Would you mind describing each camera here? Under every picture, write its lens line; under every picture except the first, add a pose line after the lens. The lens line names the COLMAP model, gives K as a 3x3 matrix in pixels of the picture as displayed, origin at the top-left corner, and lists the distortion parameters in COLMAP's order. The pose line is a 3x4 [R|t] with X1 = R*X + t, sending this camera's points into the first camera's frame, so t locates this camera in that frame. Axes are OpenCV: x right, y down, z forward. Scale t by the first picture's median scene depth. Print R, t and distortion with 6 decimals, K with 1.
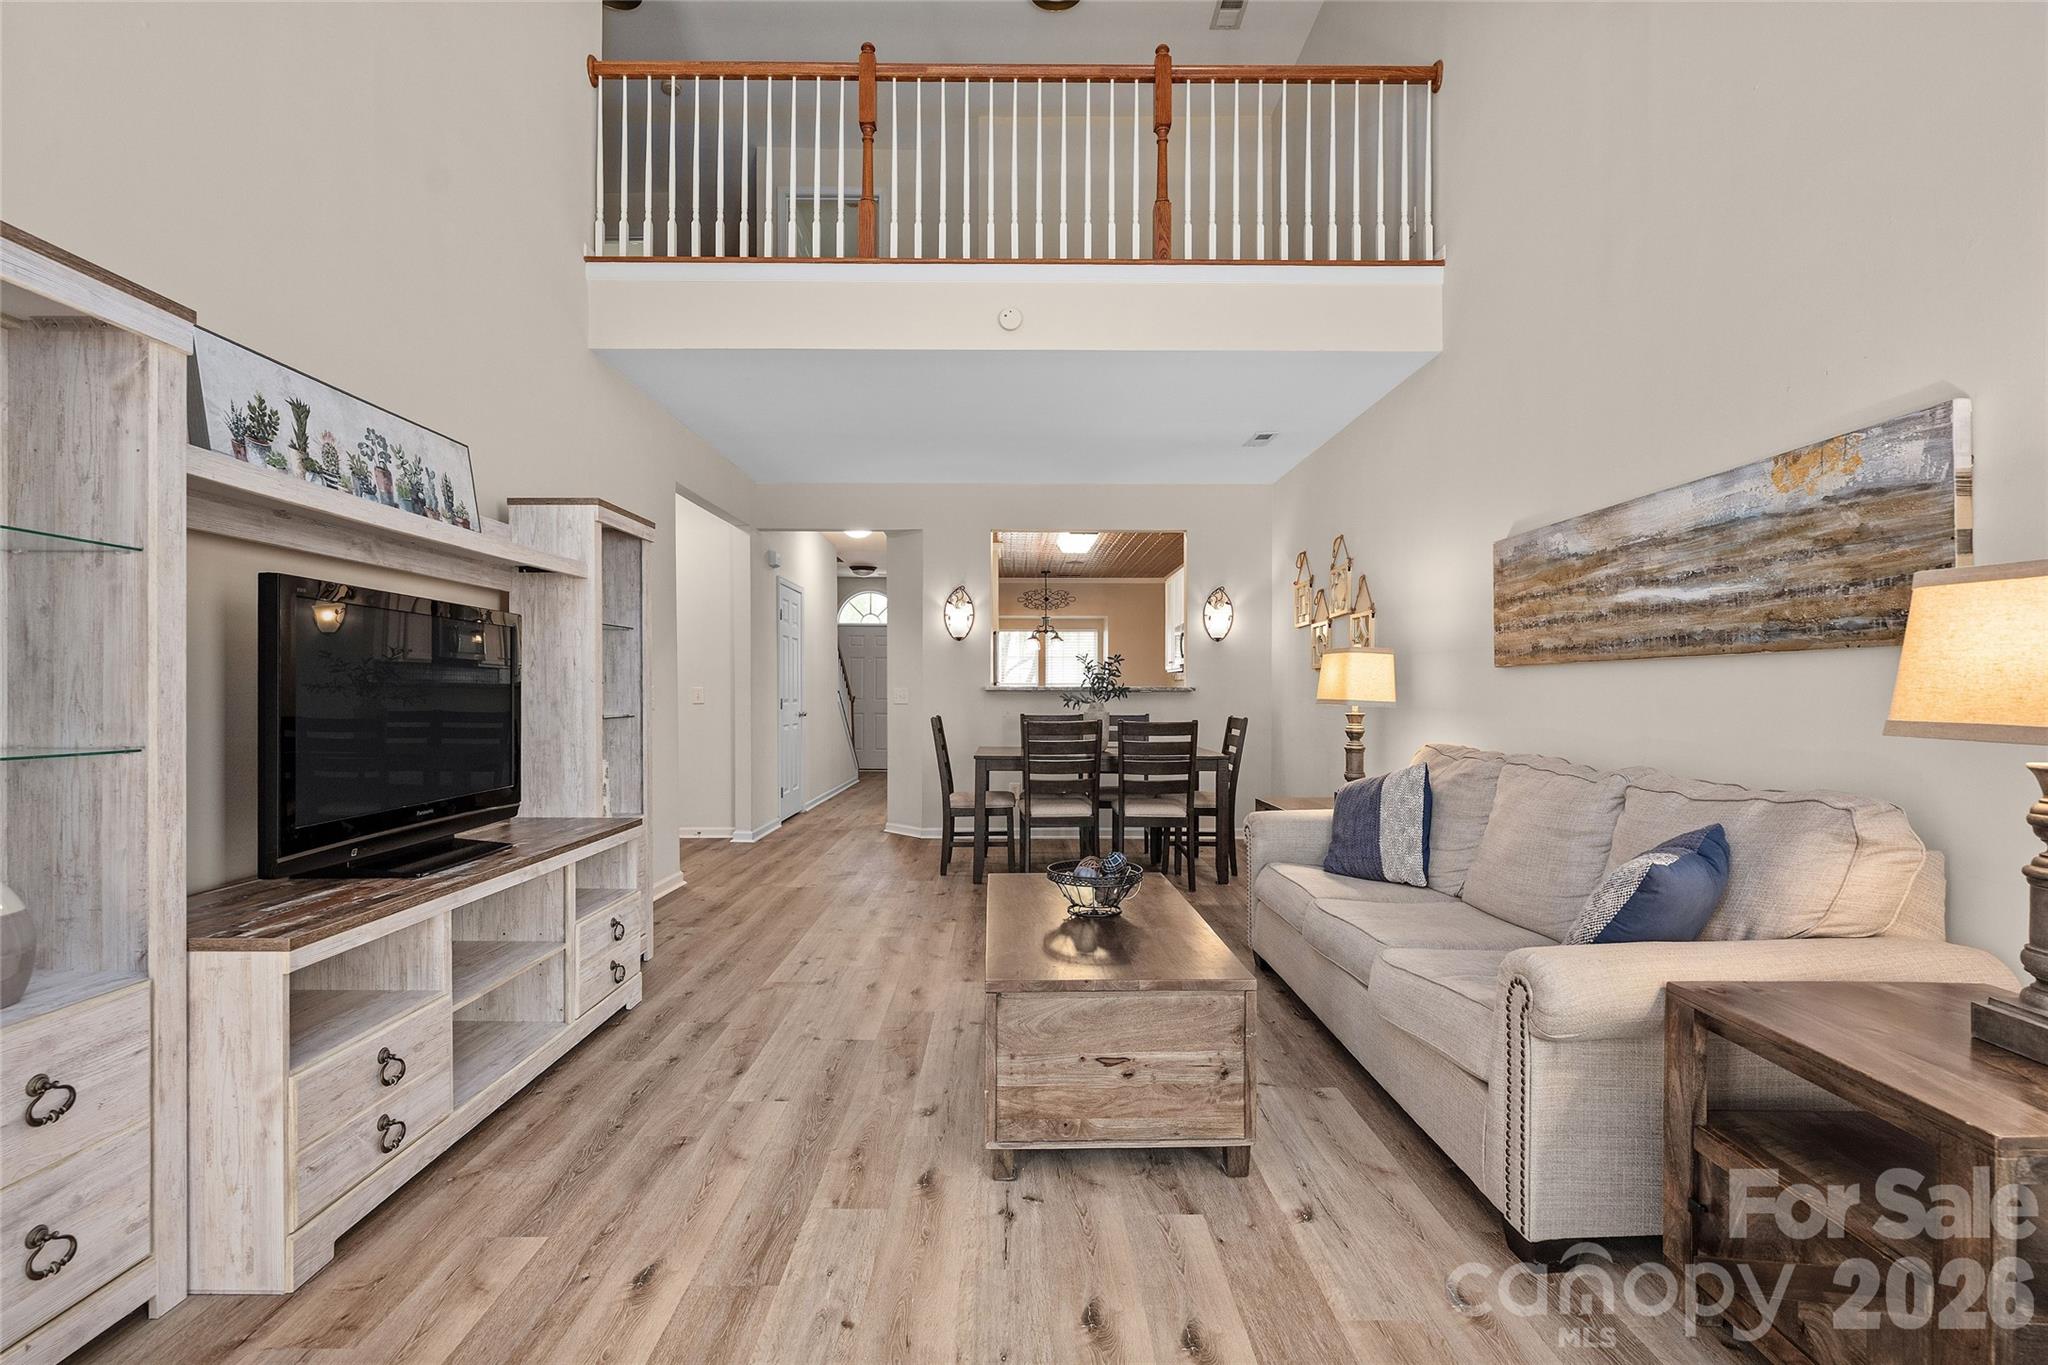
lens RADIAL K [[888.5, 0, 1018.0], [0, 888.5, 696.3], [0, 0, 1]] dist [-0.000772, 0.000084]
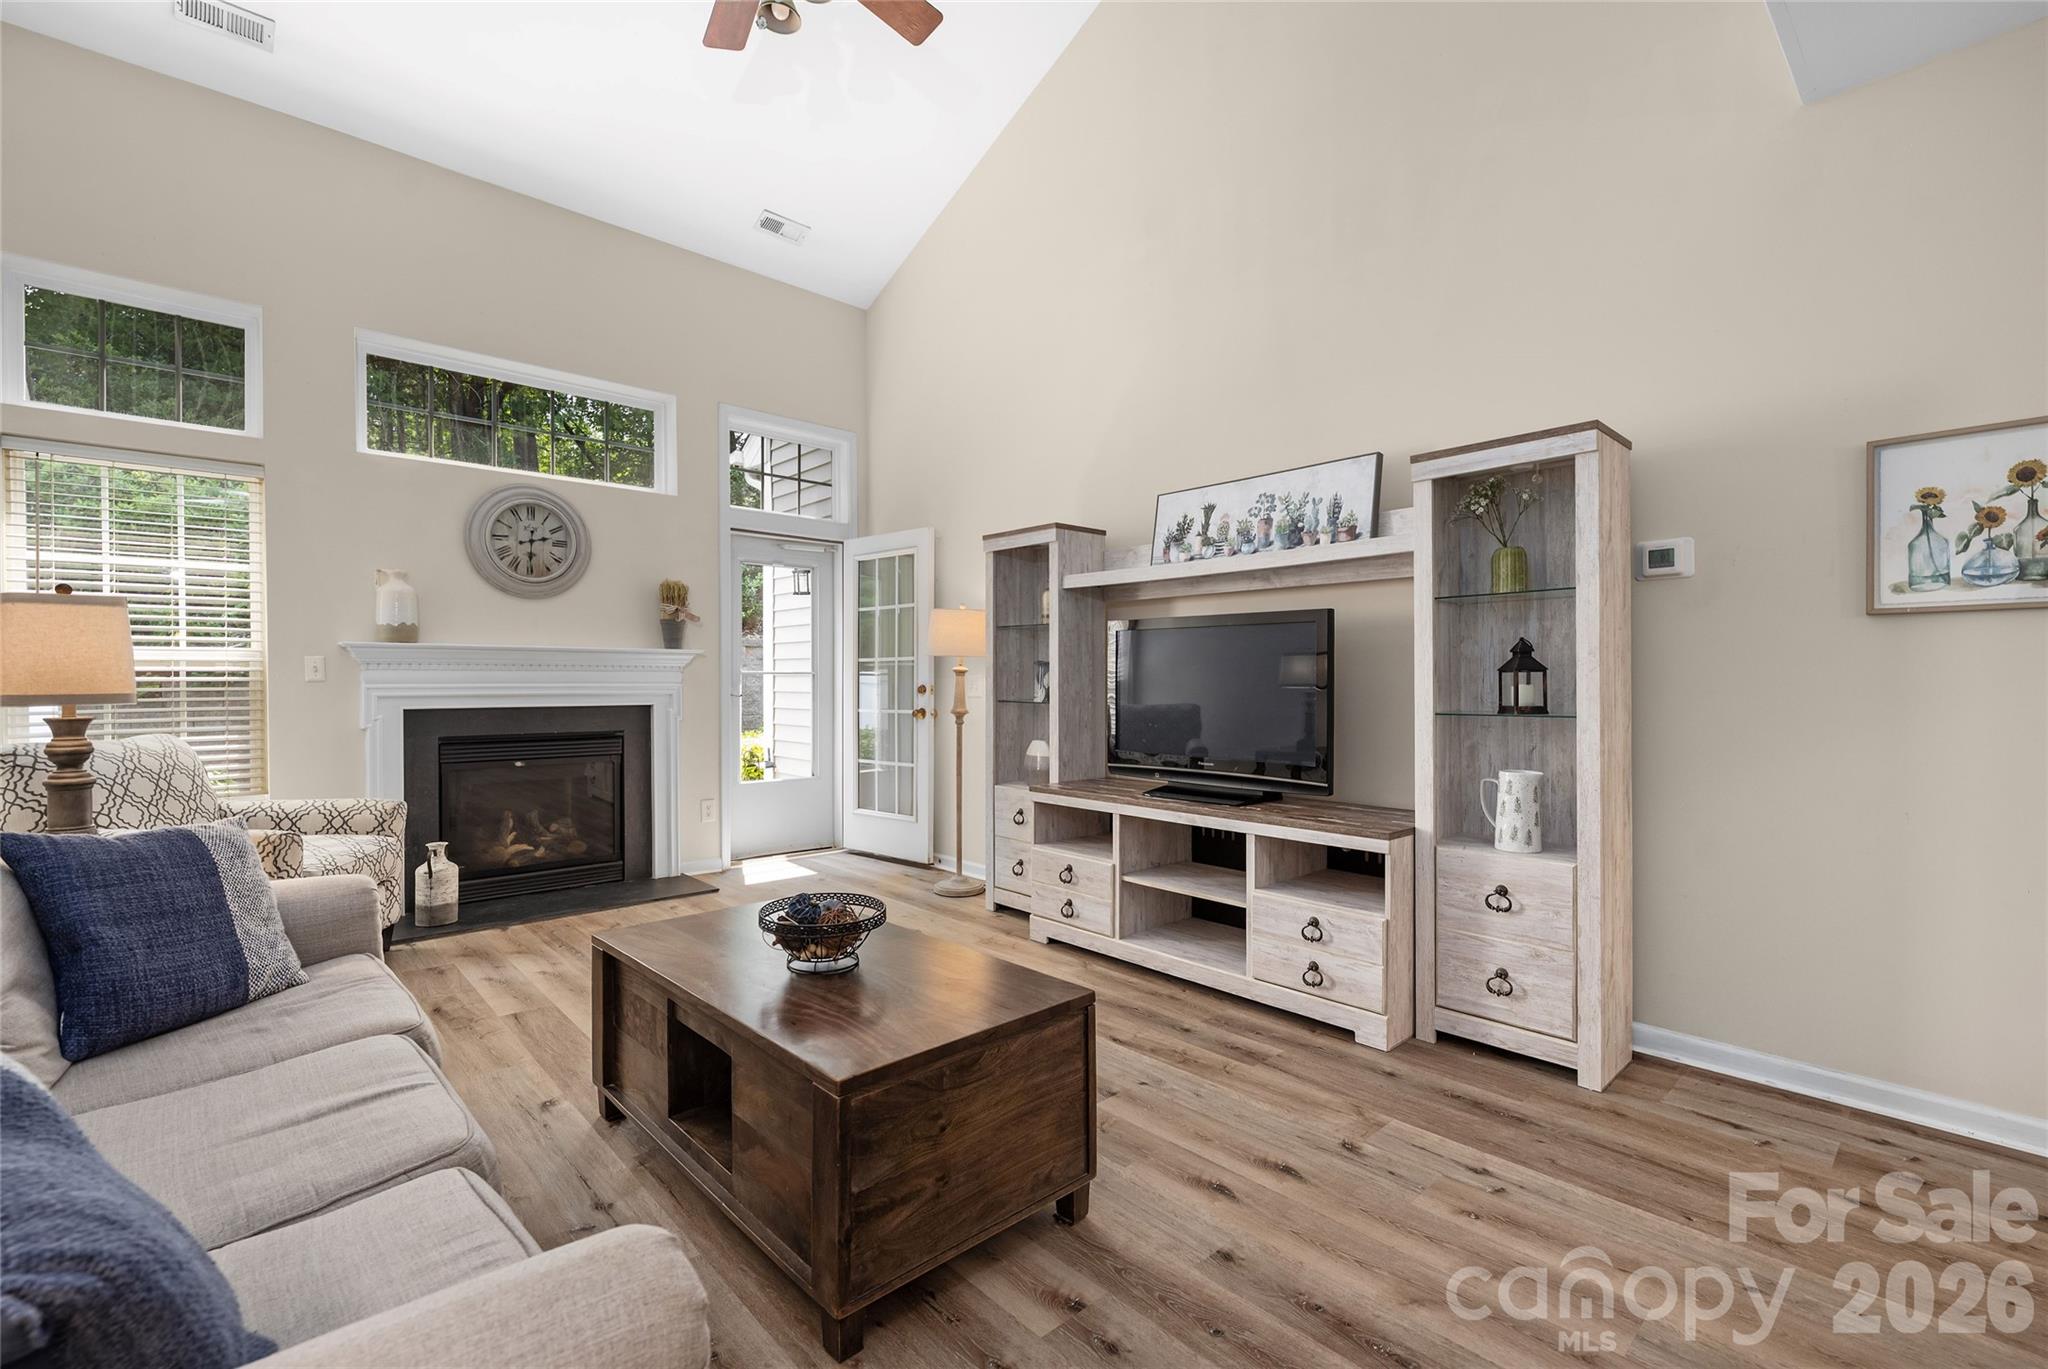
lens RADIAL K [[892.6, 0, 1010.6], [0, 892.6, 685.7], [0, 0, 1]] dist [-0.004058, -0.000003]
pose [[-0.749181, -0.000042, -0.662365, 0.493585], [-0.007350, 0.999939, 0.008250, -0.005236], [0.662324, 0.011049, -0.749136, 1.748650]]
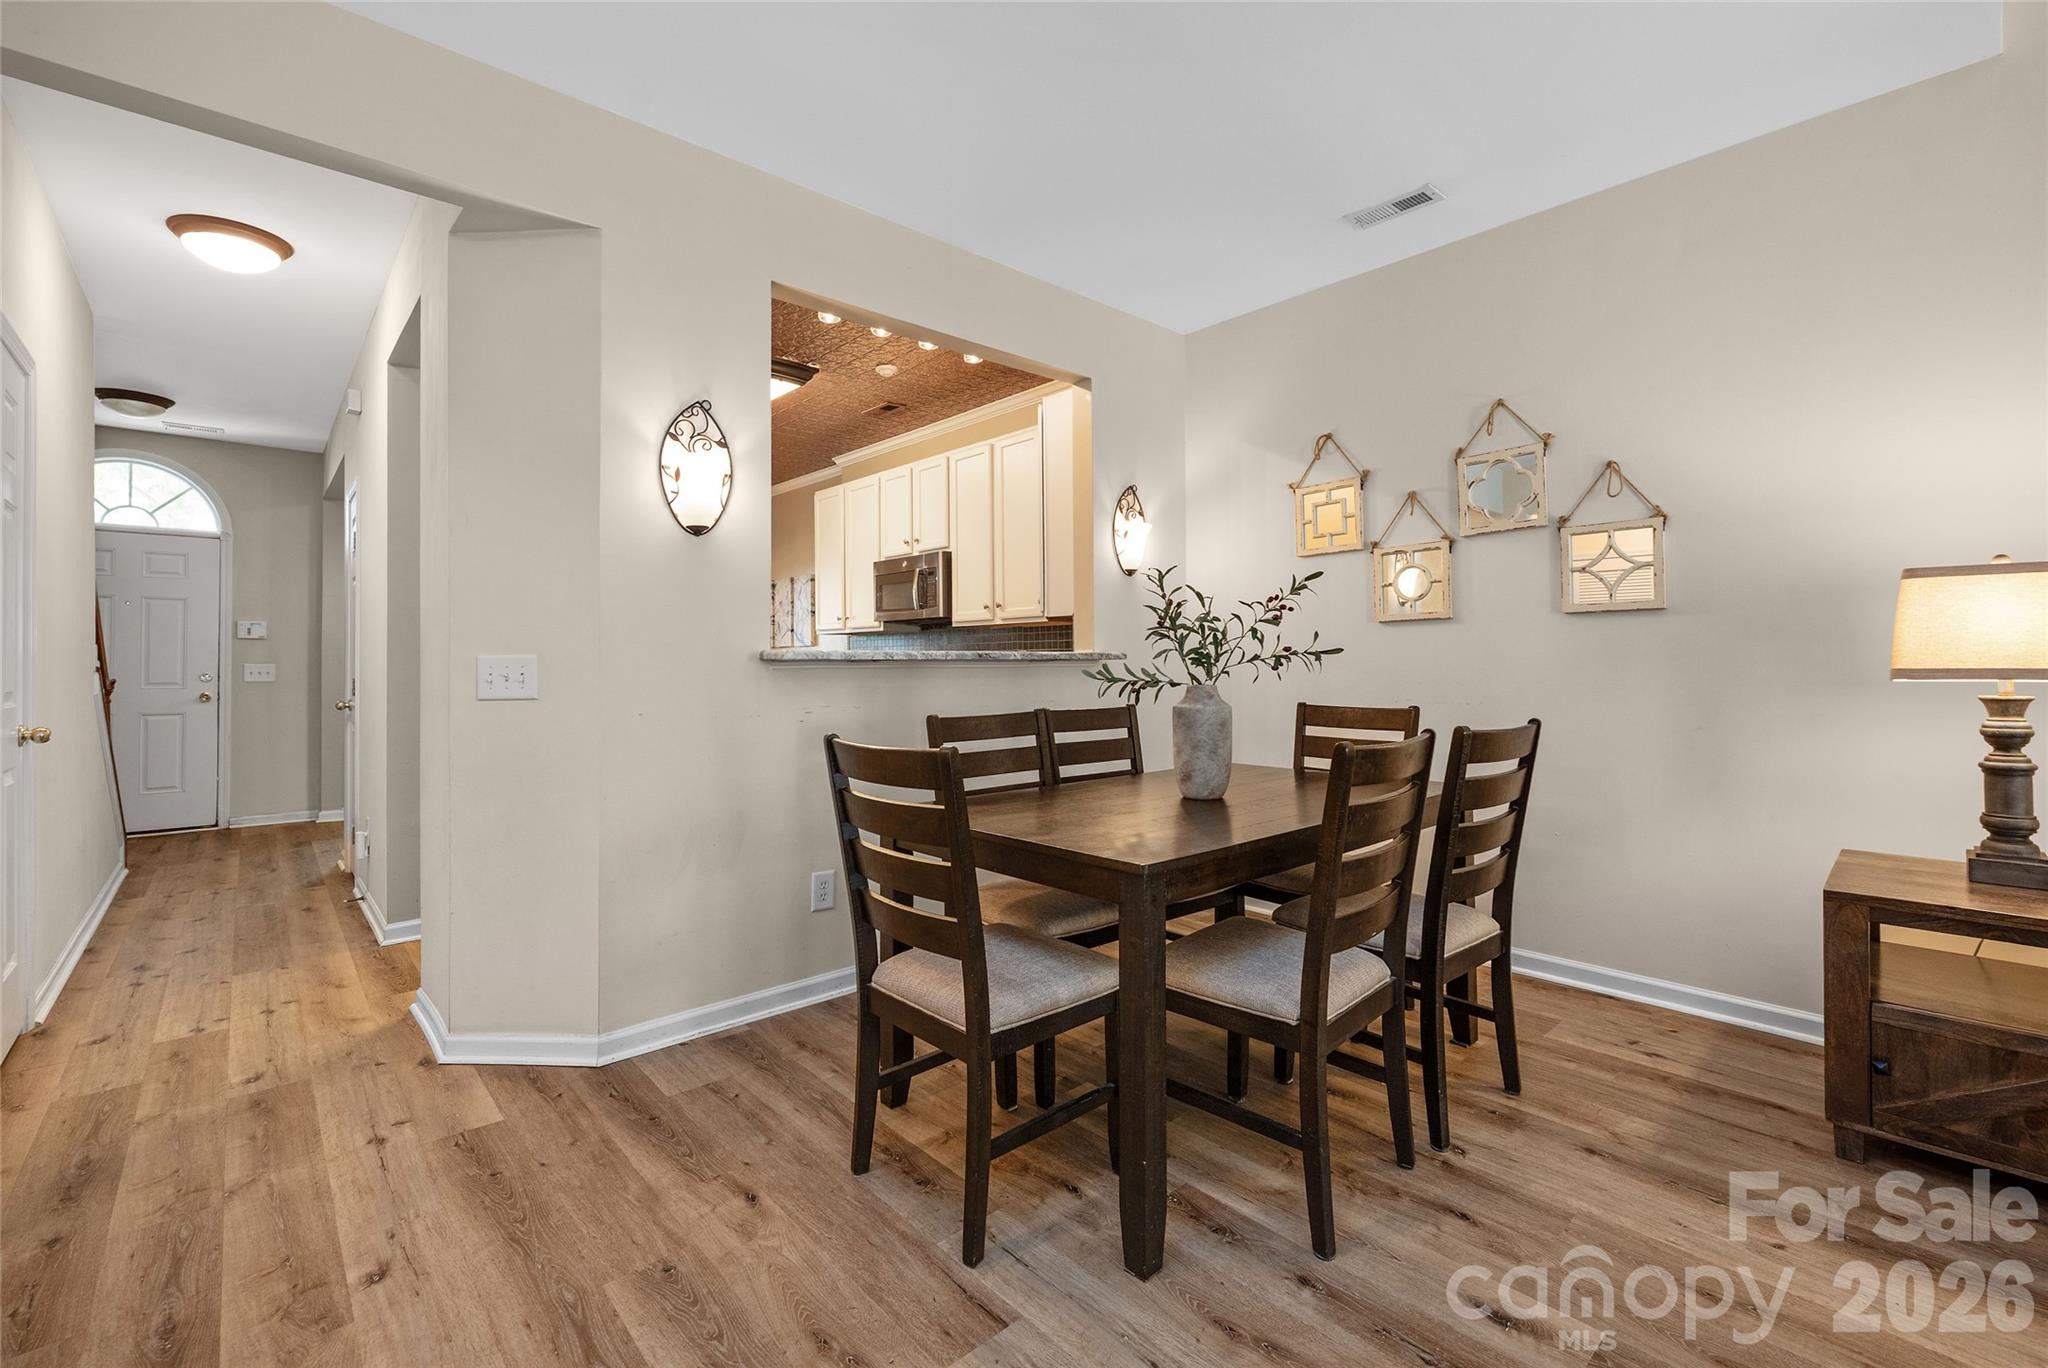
lens RADIAL K [[879.7, 0, 1020.7], [0, 879.7, 648.6], [0, 0, 1]] dist [-0.000902, 0.000037]
pose [[0.751815, 0.005964, 0.659347, -0.575061], [0.009930, 0.999743, -0.020365, -0.004843], [-0.659299, 0.021858, 0.751563, 1.599126]]
